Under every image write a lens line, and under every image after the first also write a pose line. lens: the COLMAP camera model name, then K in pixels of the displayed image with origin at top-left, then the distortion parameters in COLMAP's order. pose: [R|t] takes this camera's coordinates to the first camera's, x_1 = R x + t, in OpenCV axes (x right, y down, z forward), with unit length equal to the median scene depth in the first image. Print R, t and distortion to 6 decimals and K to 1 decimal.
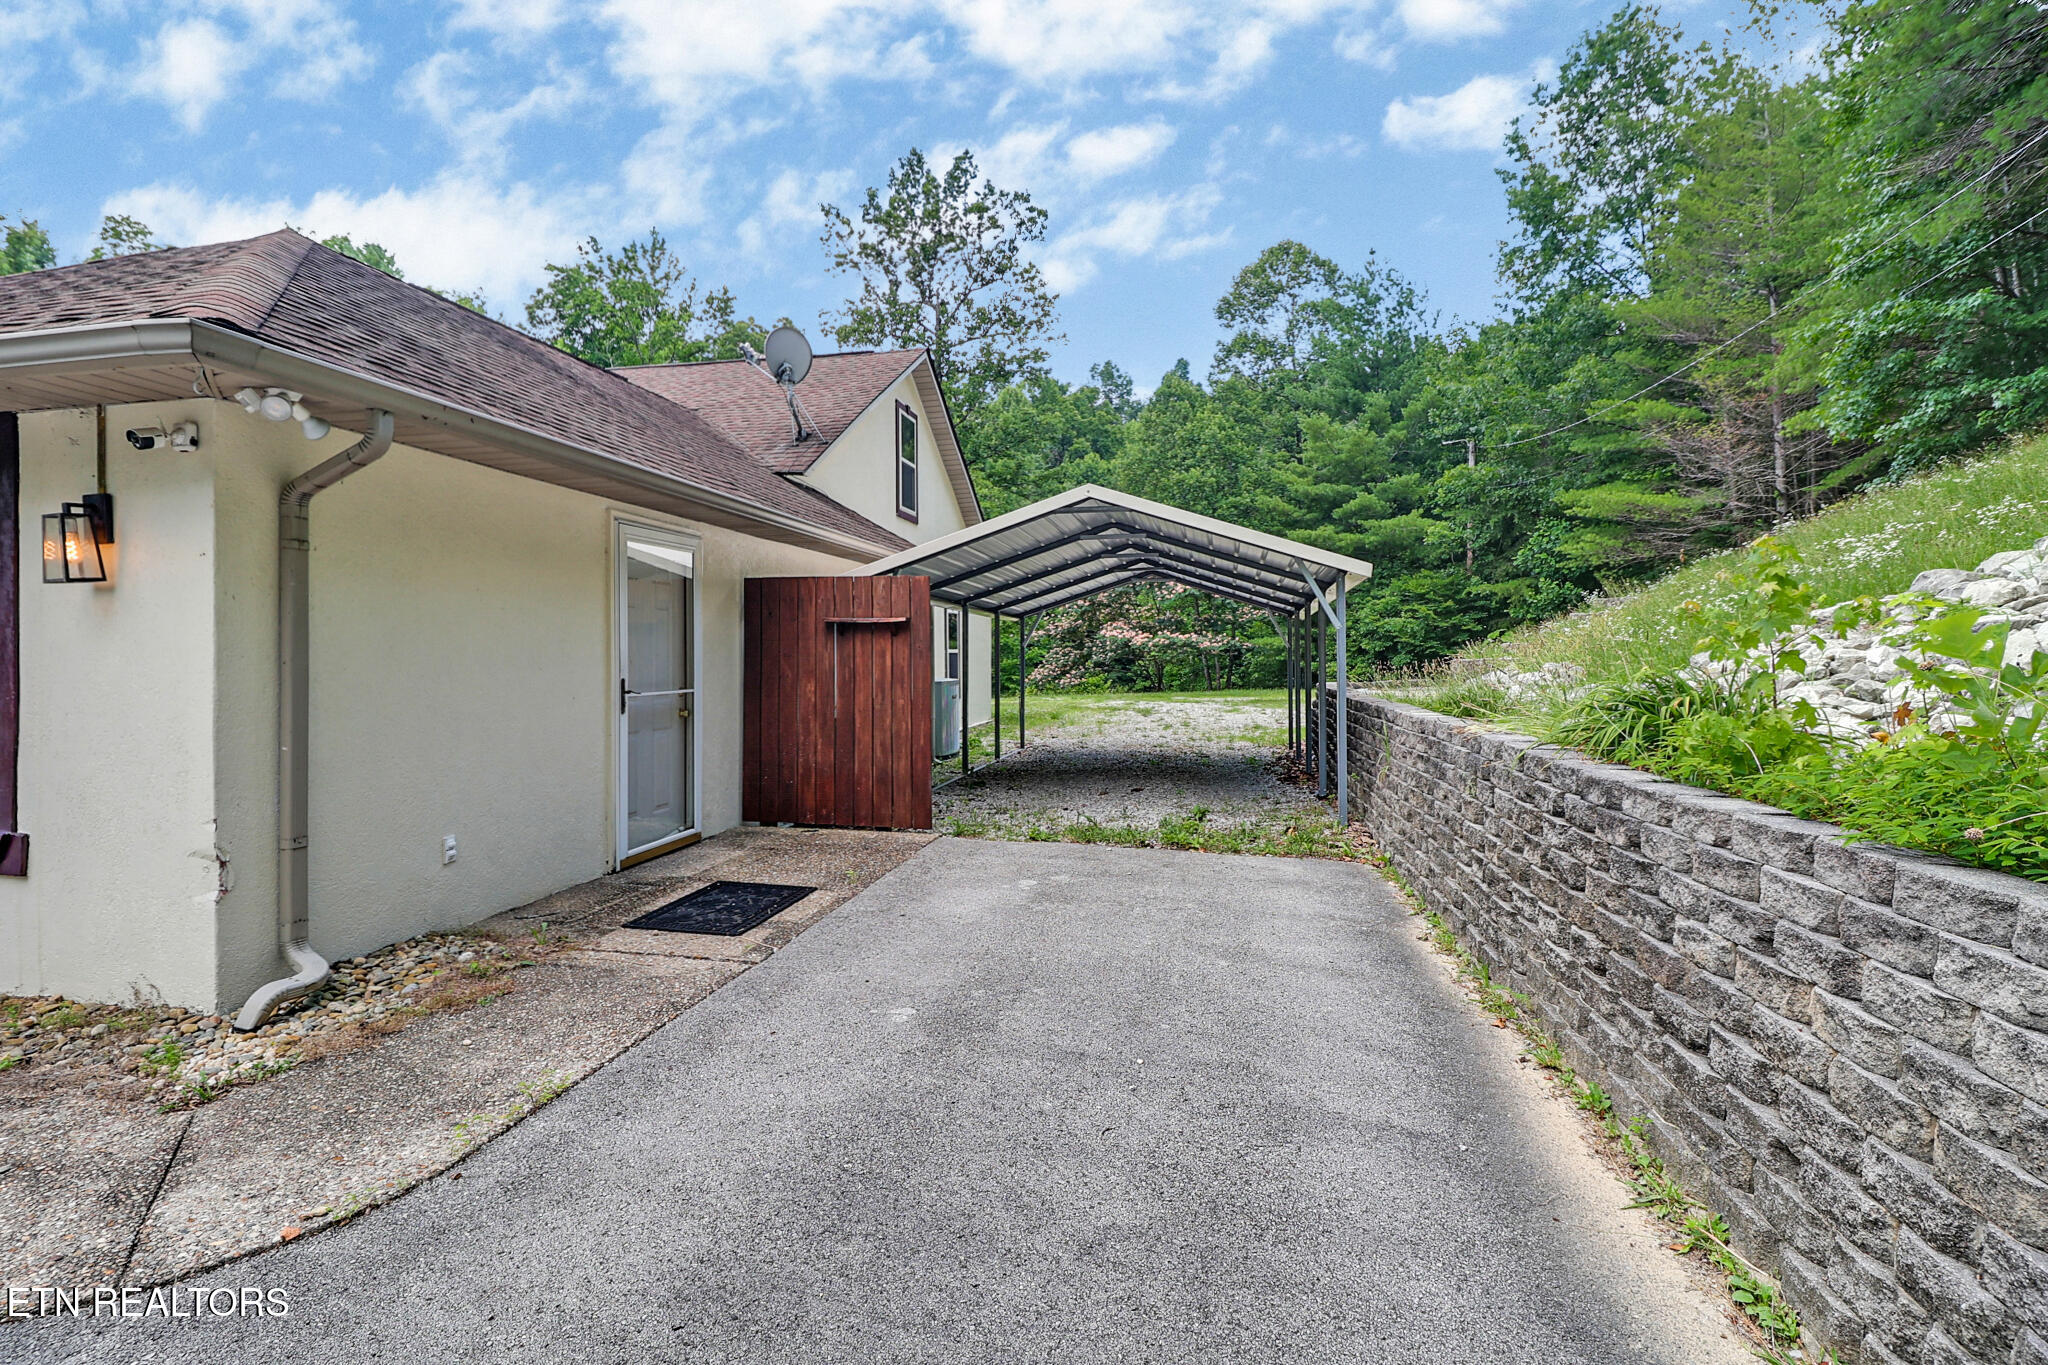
lens RADIAL K [[958.3, 0, 1025.0], [0, 958.3, 649.4], [0, 0, 1]] dist [0.001168, -0.011717]
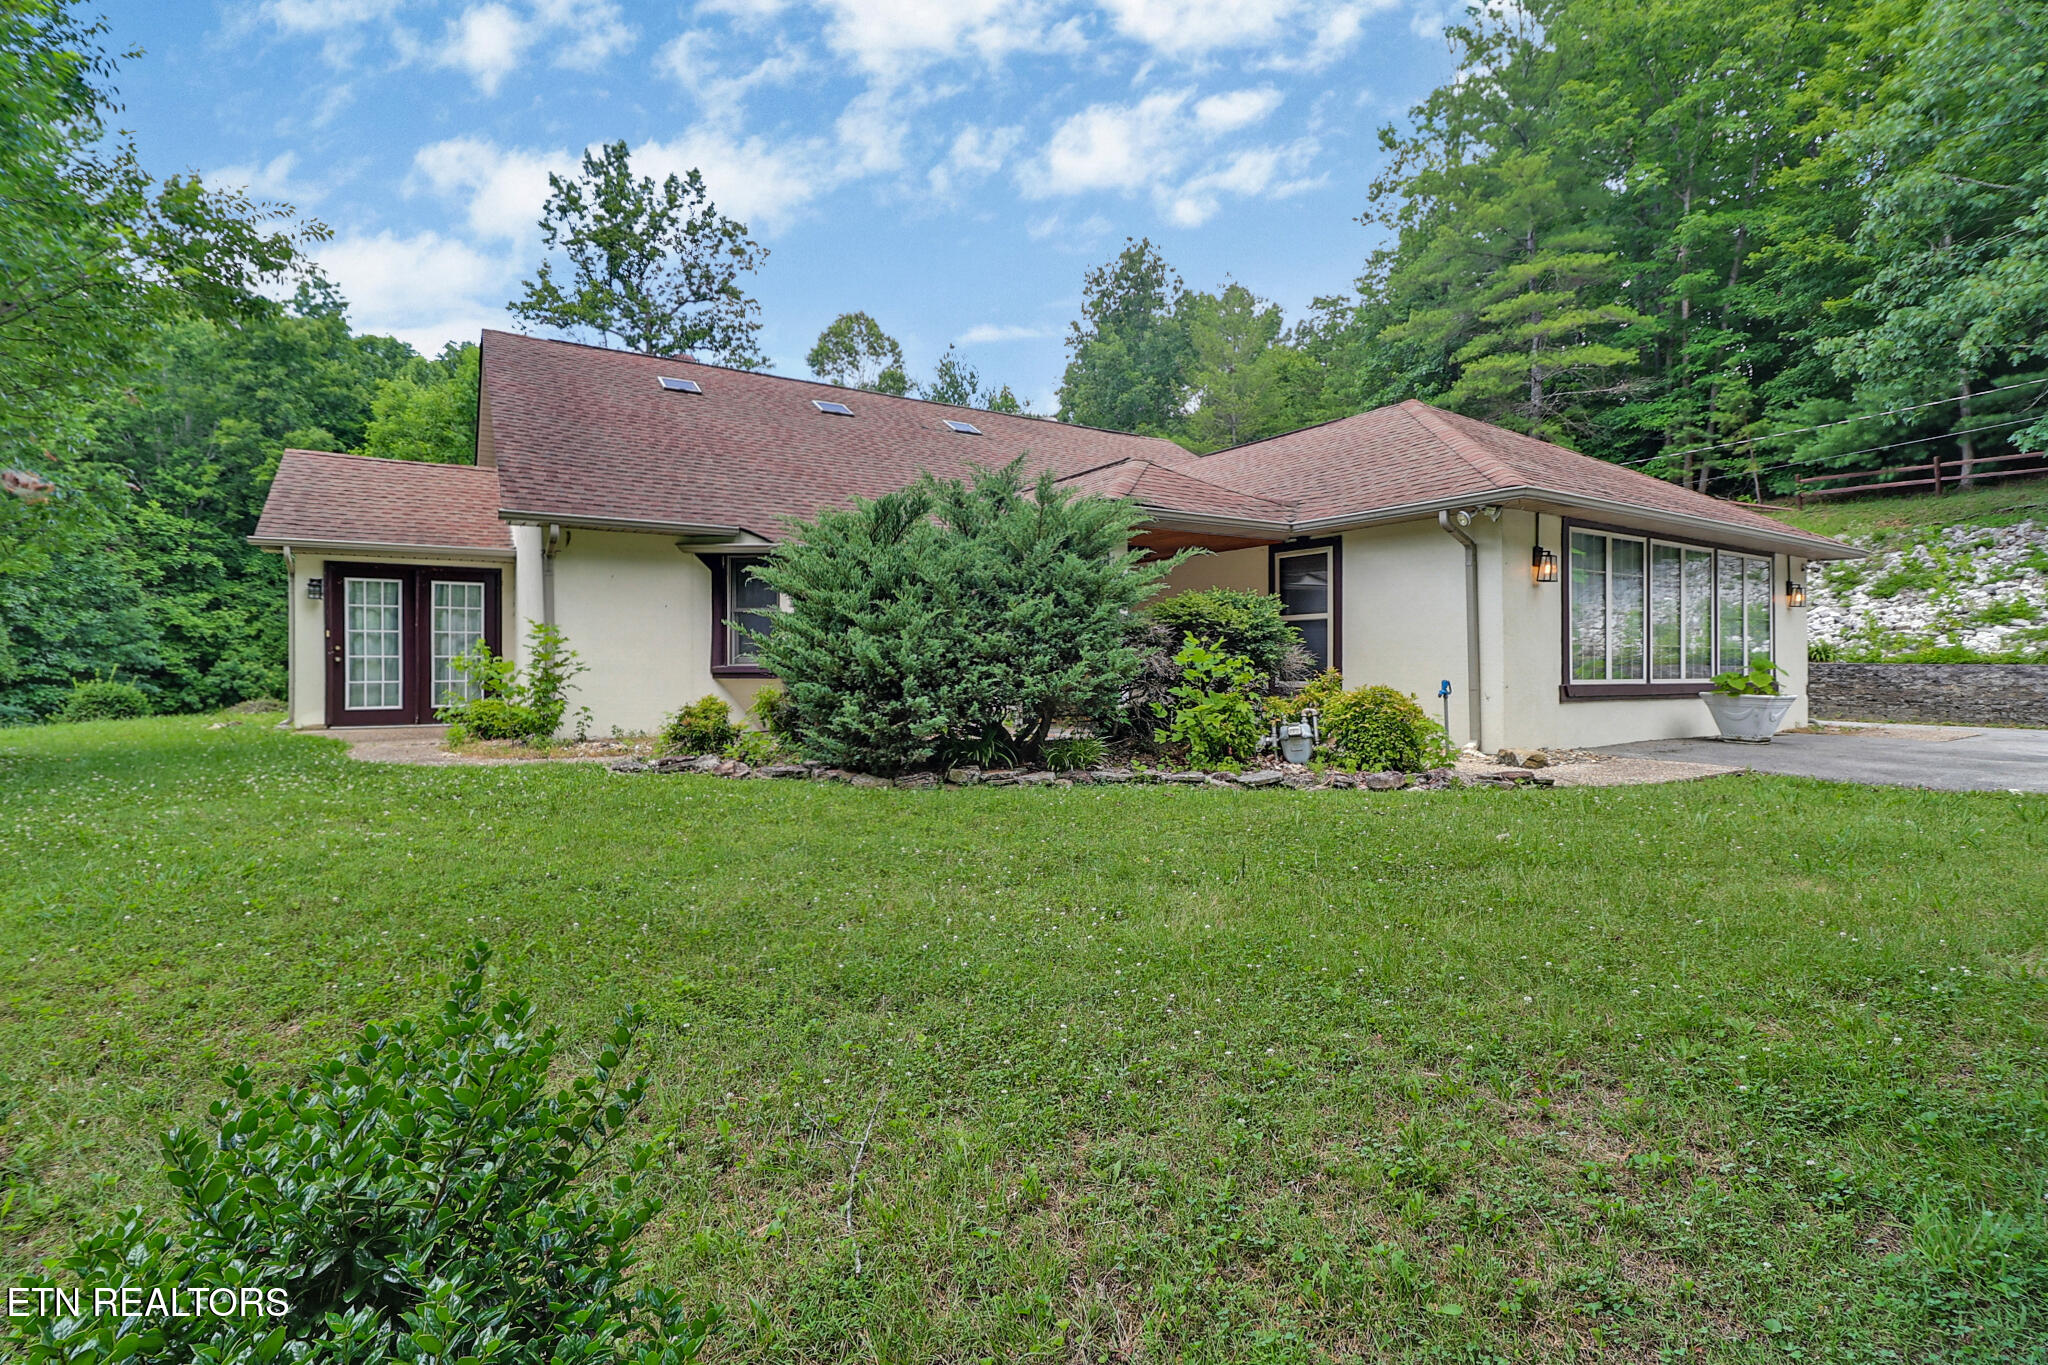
lens RADIAL K [[927.1, 0, 1007.1], [0, 927.1, 653.1], [0, 0, 1]] dist [-0.016126, -0.000162]
pose [[0.747269, 0.012486, 0.664405, -0.459689], [-0.005423, 0.999905, -0.012691, 0.013541], [-0.664500, 0.005881, 0.747265, 0.033732]]
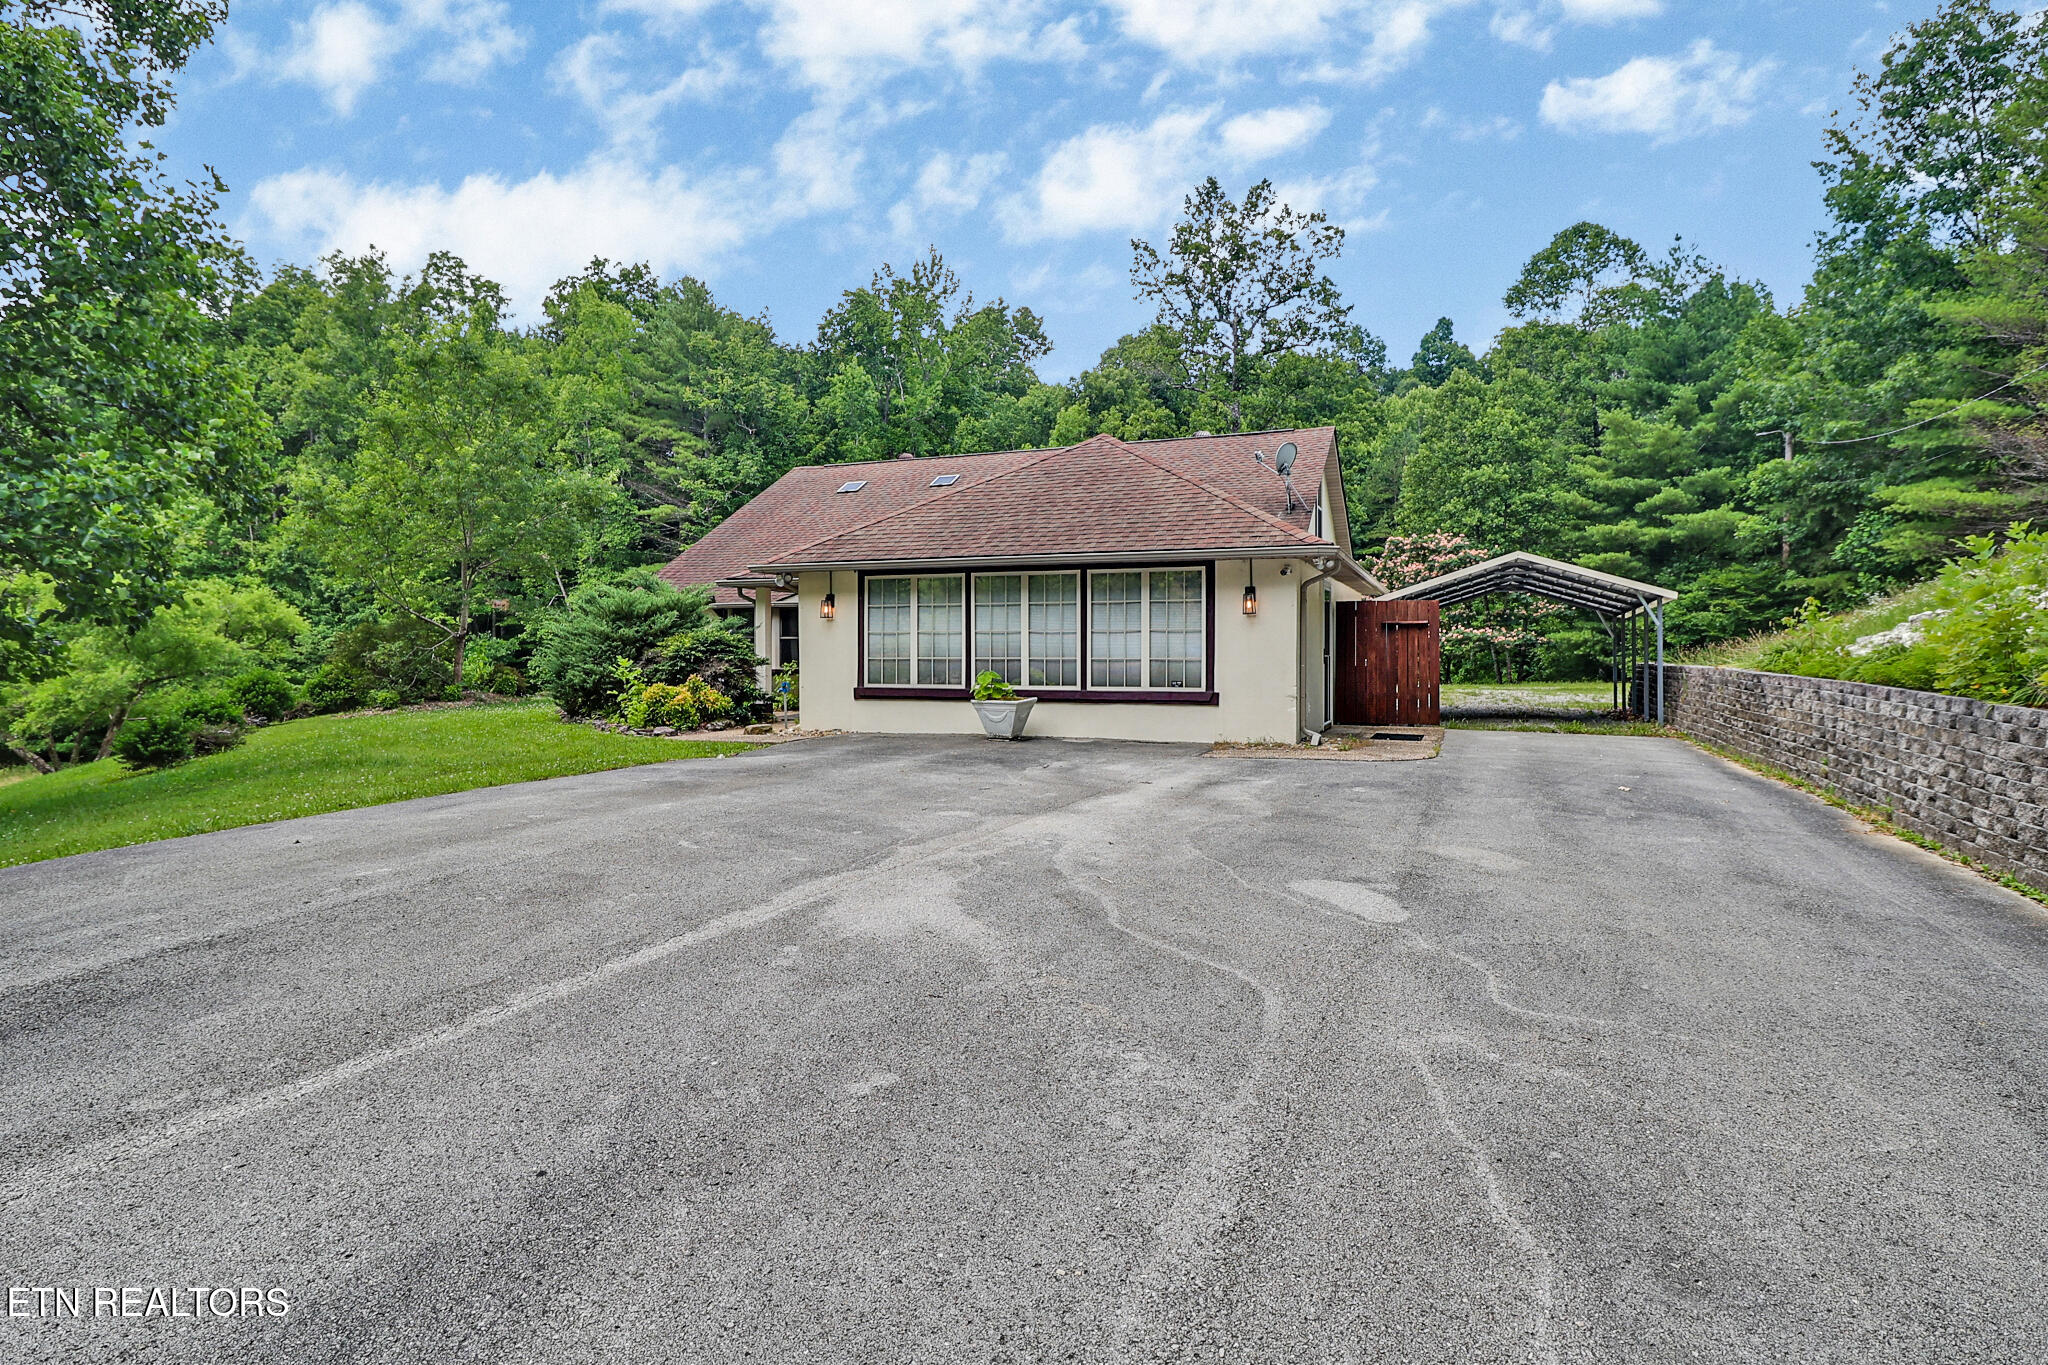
lens RADIAL K [[1091.0, 0, 1031.3], [0, 1091.0, 649.9], [0, 0, 1]] dist [0.000273, -0.009818]
pose [[0.982337, 0.000487, -0.187117, -0.089030], [-0.000124, 0.999998, 0.001950, 0.004109], [0.187118, -0.001893, 0.982336, -0.246529]]
